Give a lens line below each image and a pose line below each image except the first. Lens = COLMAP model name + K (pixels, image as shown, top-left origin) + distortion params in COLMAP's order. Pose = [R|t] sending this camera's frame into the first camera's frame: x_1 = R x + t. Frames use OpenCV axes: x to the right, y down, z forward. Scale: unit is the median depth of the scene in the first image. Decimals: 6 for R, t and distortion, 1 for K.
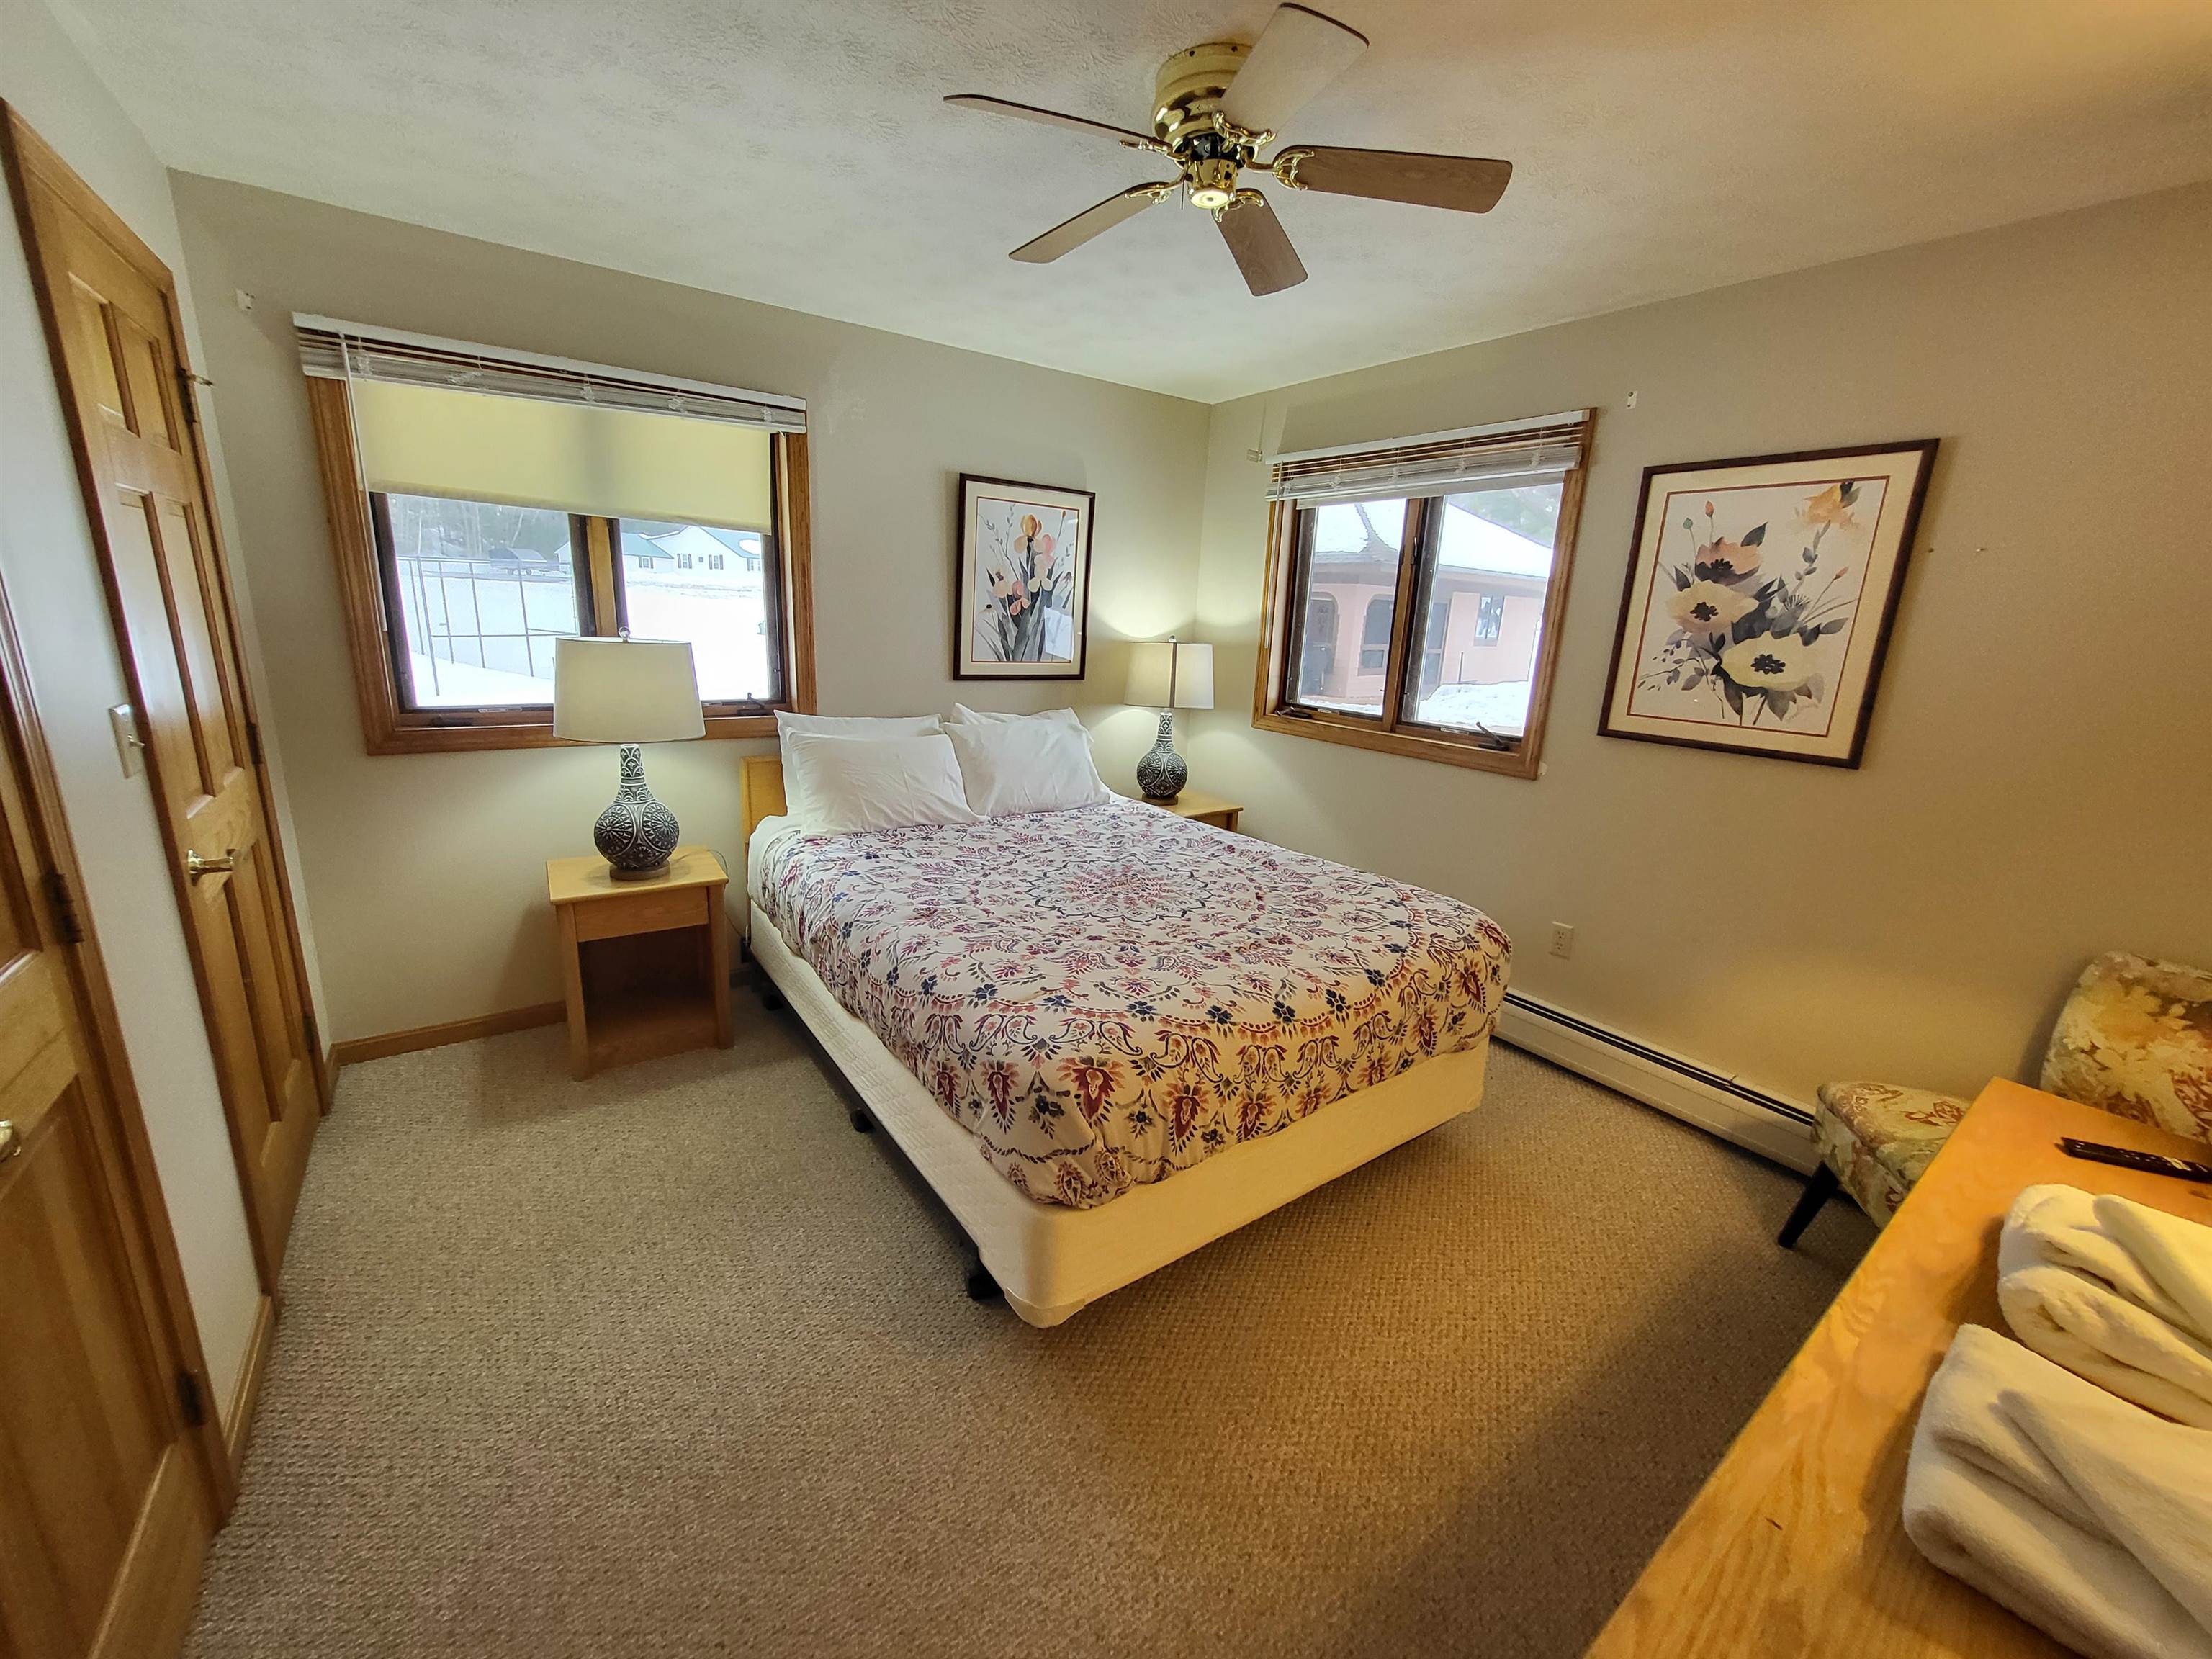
lens RADIAL K [[869.1, 0, 1108.0], [0, 869.1, 826.7], [0, 0, 1]] dist [-0.001682, 0.000254]
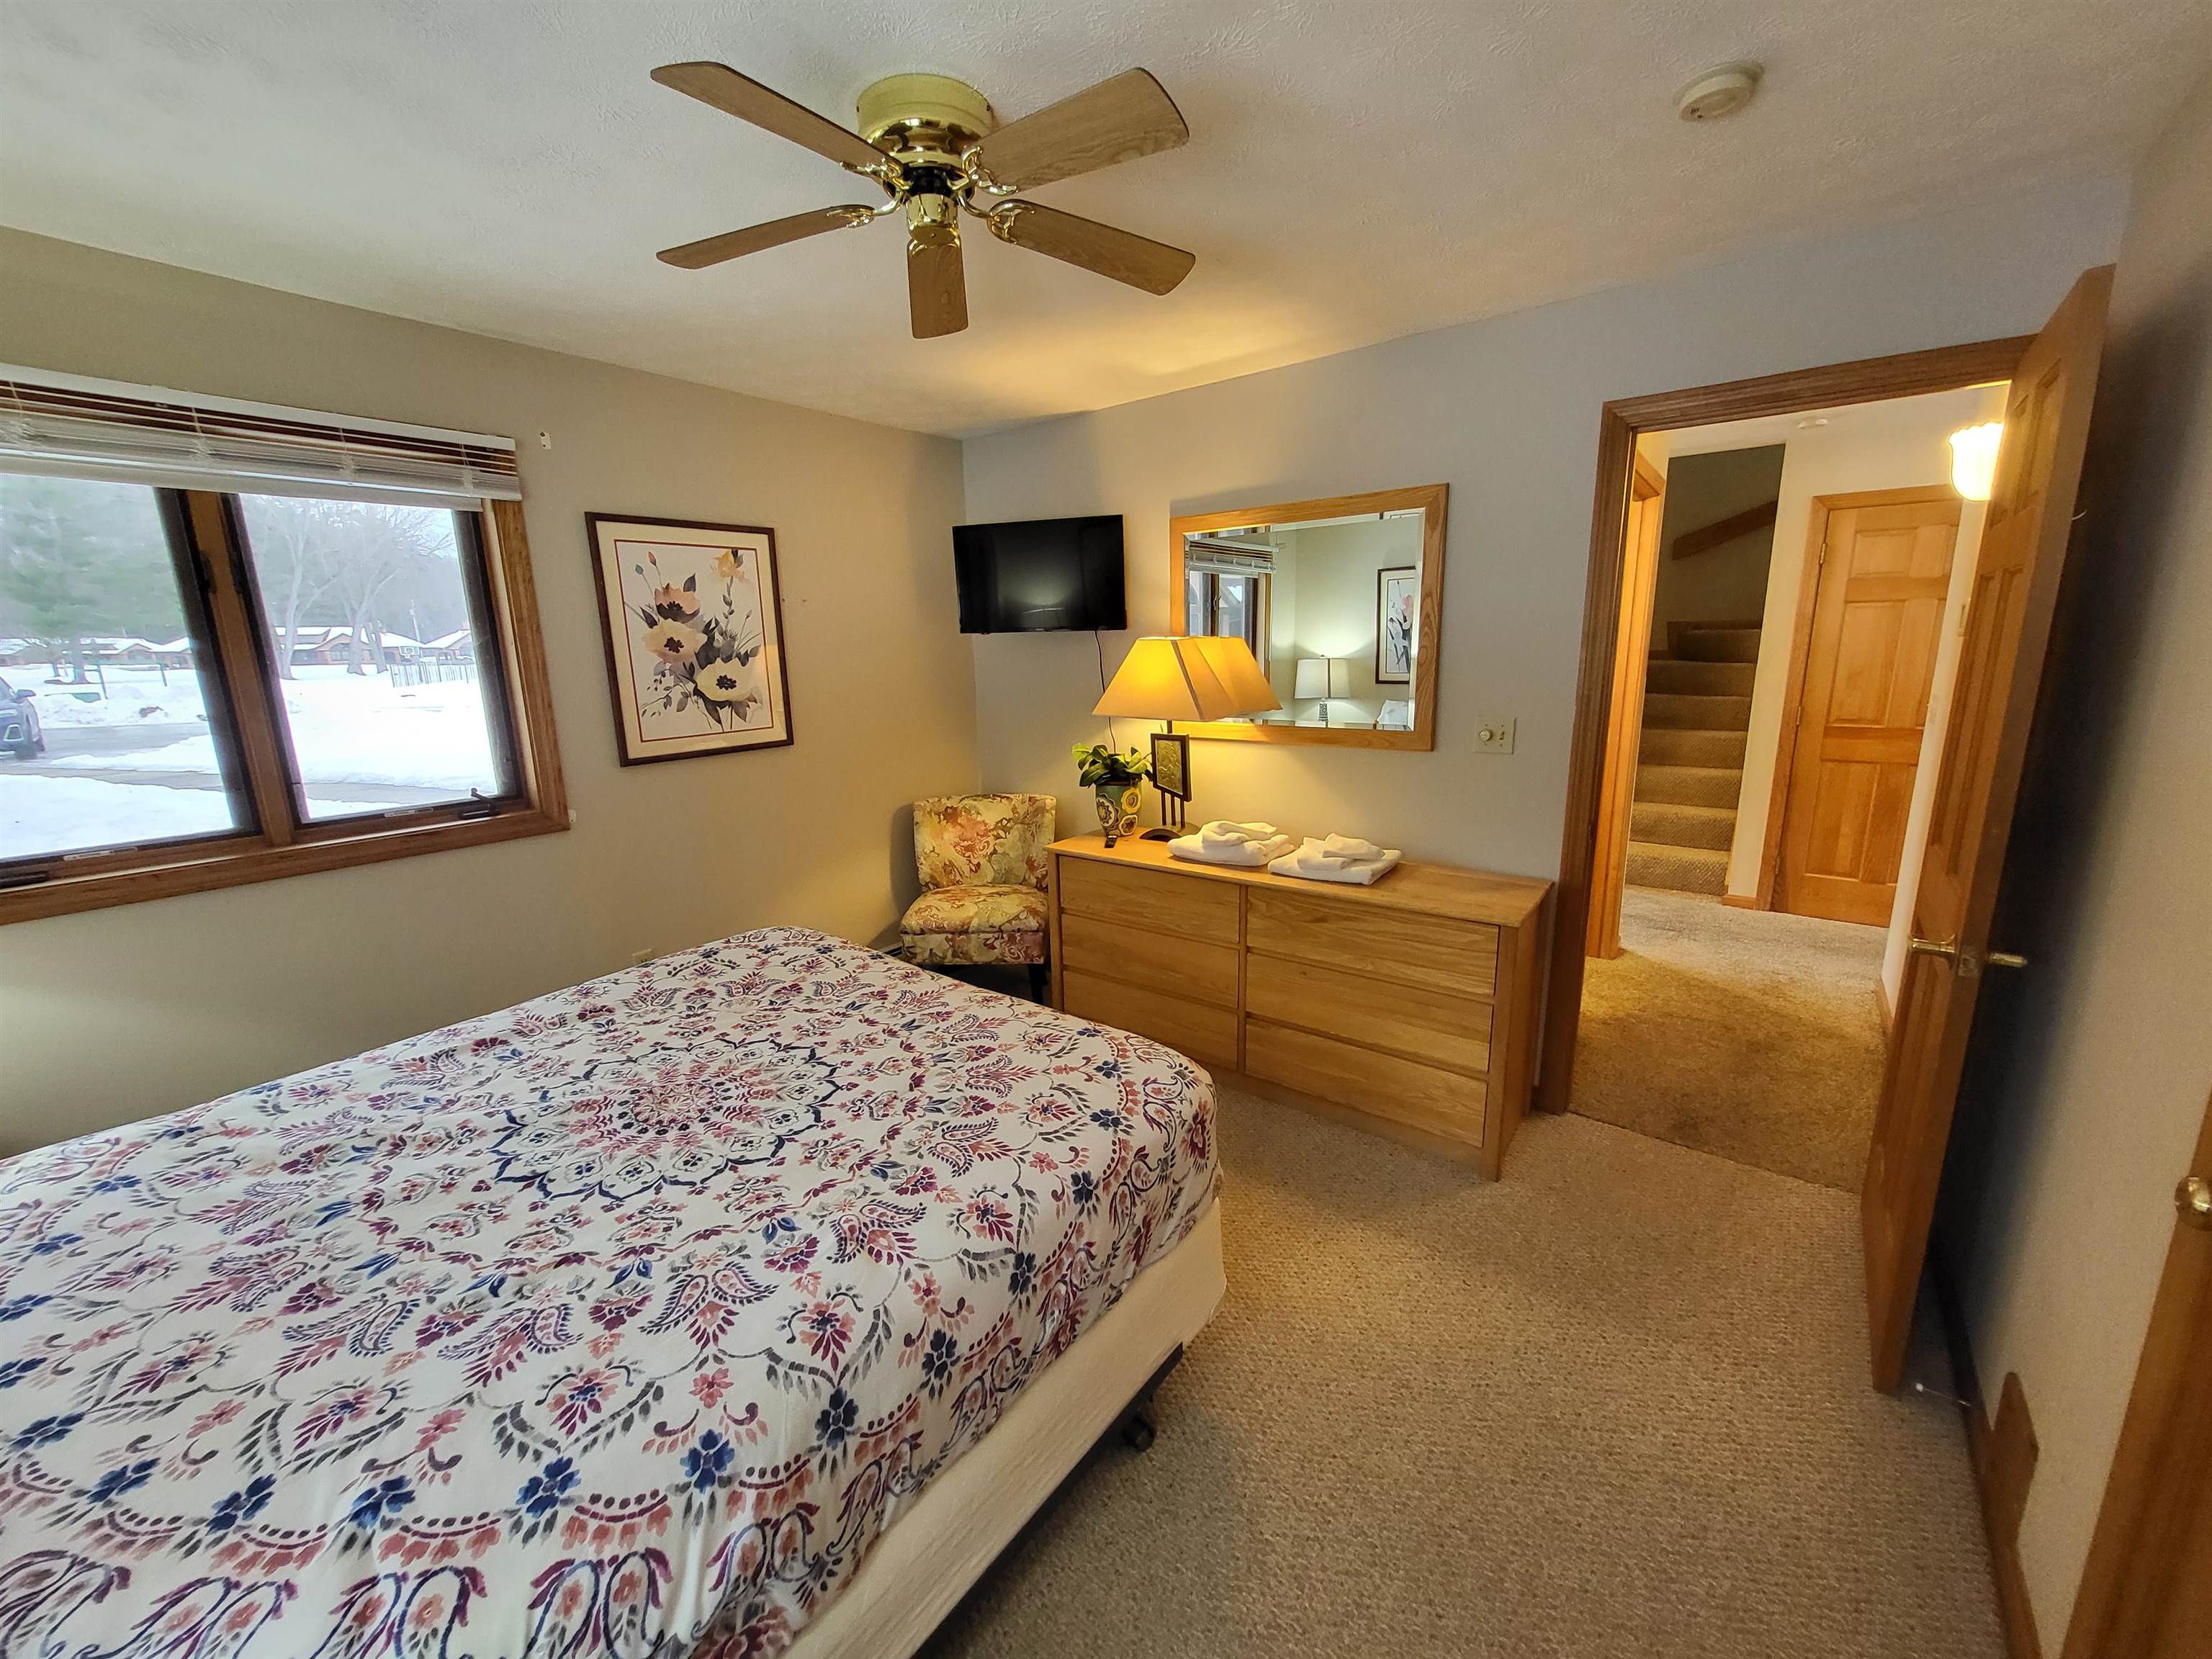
lens RADIAL K [[869.1, 0, 1054.0], [0, 869.1, 825.3], [0, 0, 1]] dist [-0.001682, 0.000254]
pose [[-0.253964, -0.232526, 0.938847, -0.639771], [0.251841, 0.921293, 0.296303, -0.251094], [-0.933852, 0.311690, -0.175415, 0.831413]]
